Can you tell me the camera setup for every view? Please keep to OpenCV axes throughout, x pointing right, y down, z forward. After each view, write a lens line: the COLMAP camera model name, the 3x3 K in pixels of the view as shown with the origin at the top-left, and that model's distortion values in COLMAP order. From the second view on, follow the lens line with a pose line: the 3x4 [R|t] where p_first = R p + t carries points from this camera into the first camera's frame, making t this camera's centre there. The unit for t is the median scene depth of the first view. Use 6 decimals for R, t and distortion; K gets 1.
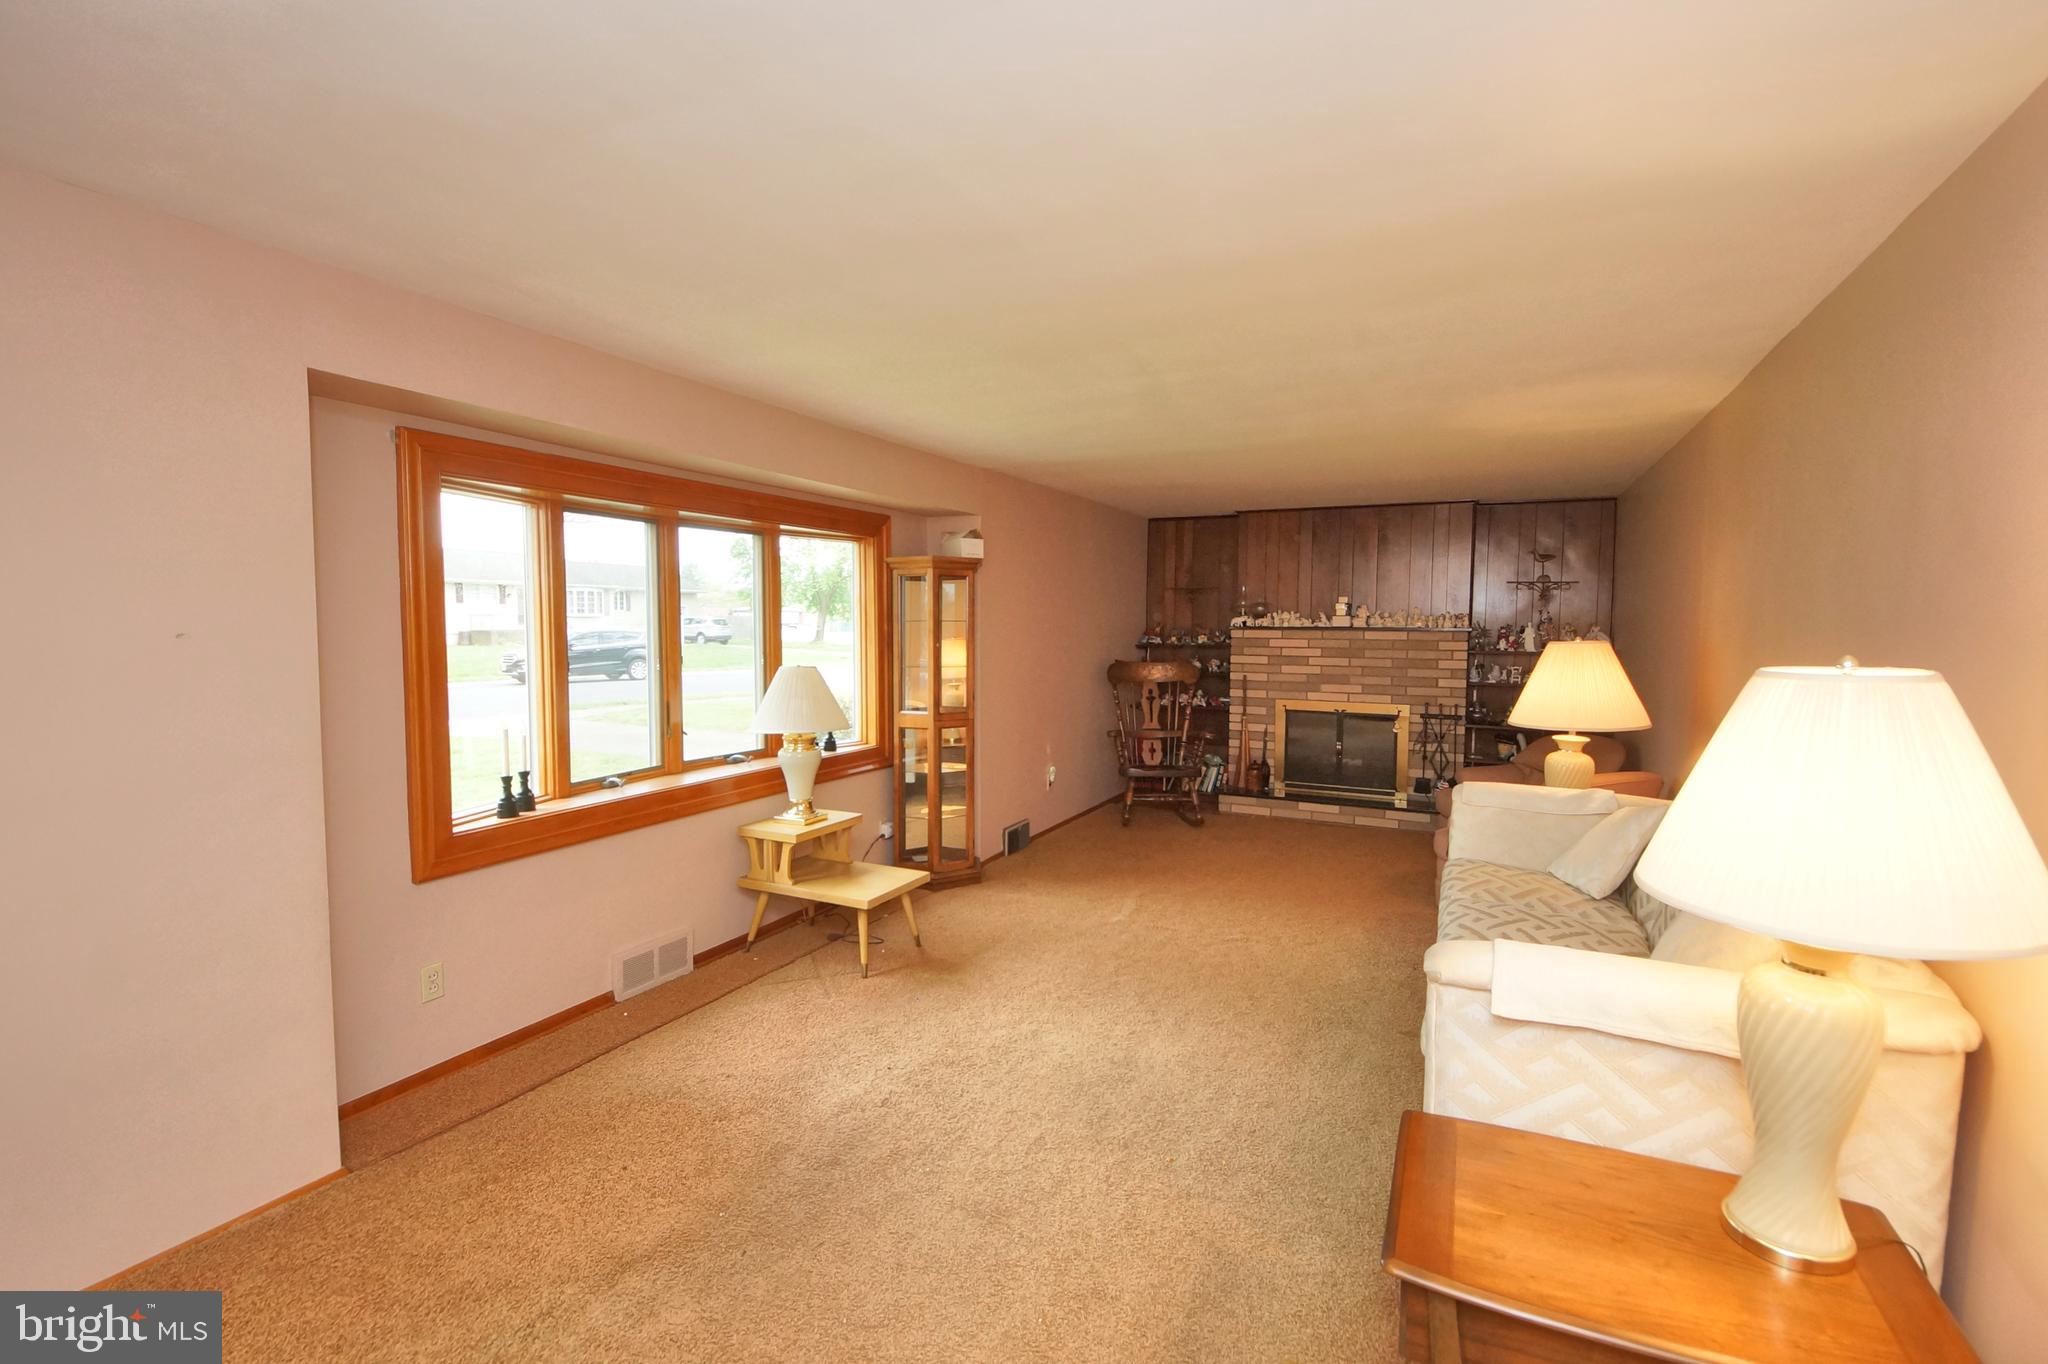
lens RADIAL K [[929.0, 0, 1017.0], [0, 929.0, 679.0], [0, 0, 1]] dist [0.001024, -0.000458]
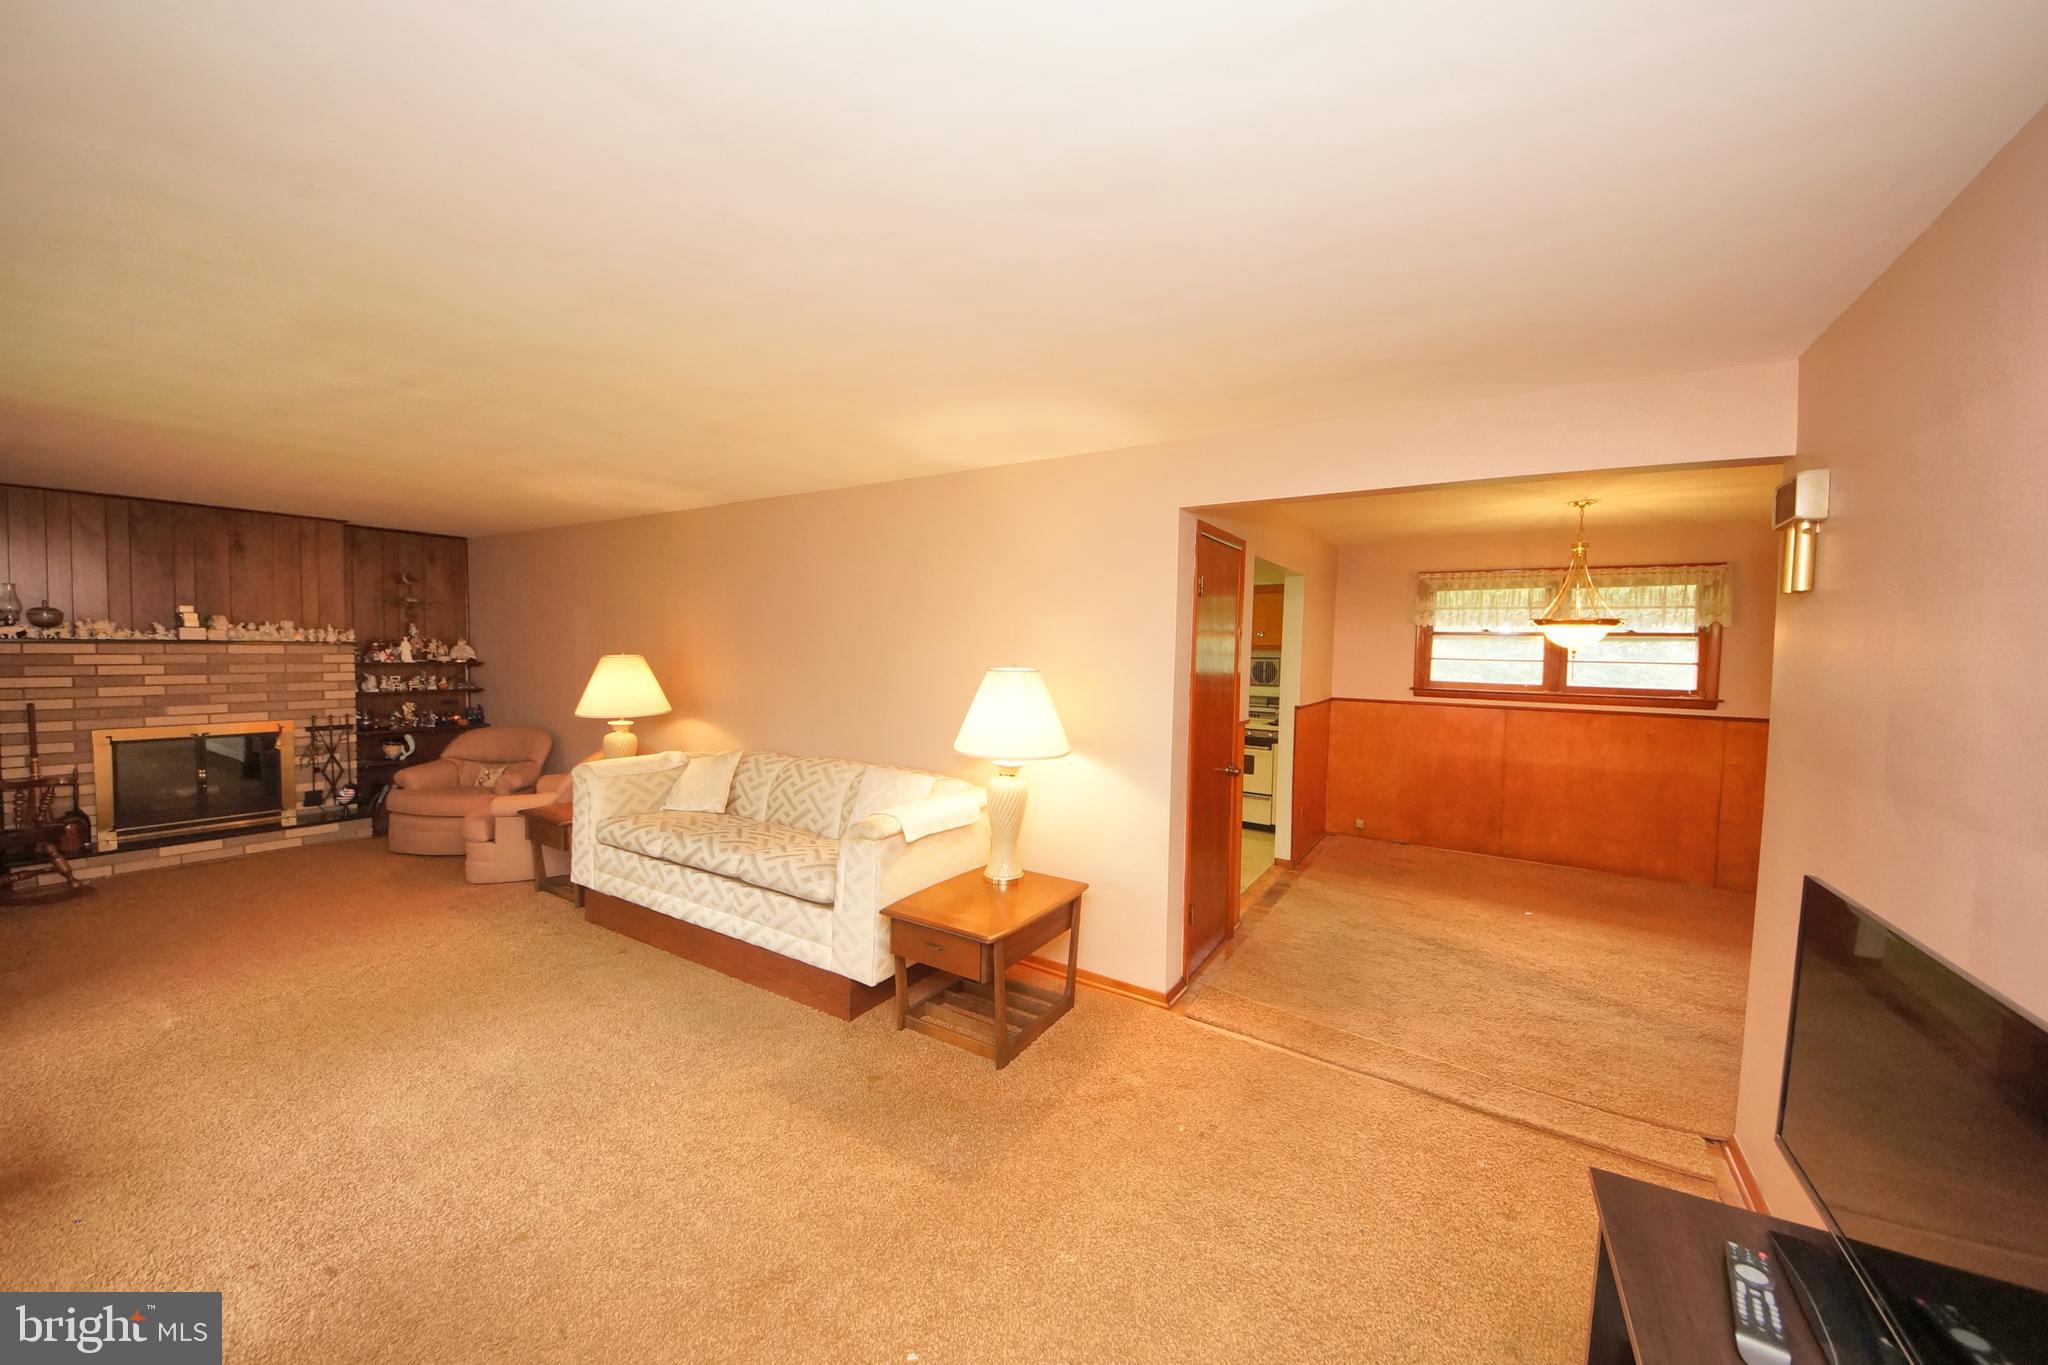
lens RADIAL K [[729.0, 0, 1032.3], [0, 729.0, 686.9], [0, 0, 1]] dist [-0.005507, -0.000654]
pose [[0.106133, -0.058090, 0.992654, -0.251578], [0.044622, 0.997565, 0.053607, -0.012776], [-0.993350, 0.038605, 0.108466, 0.136674]]
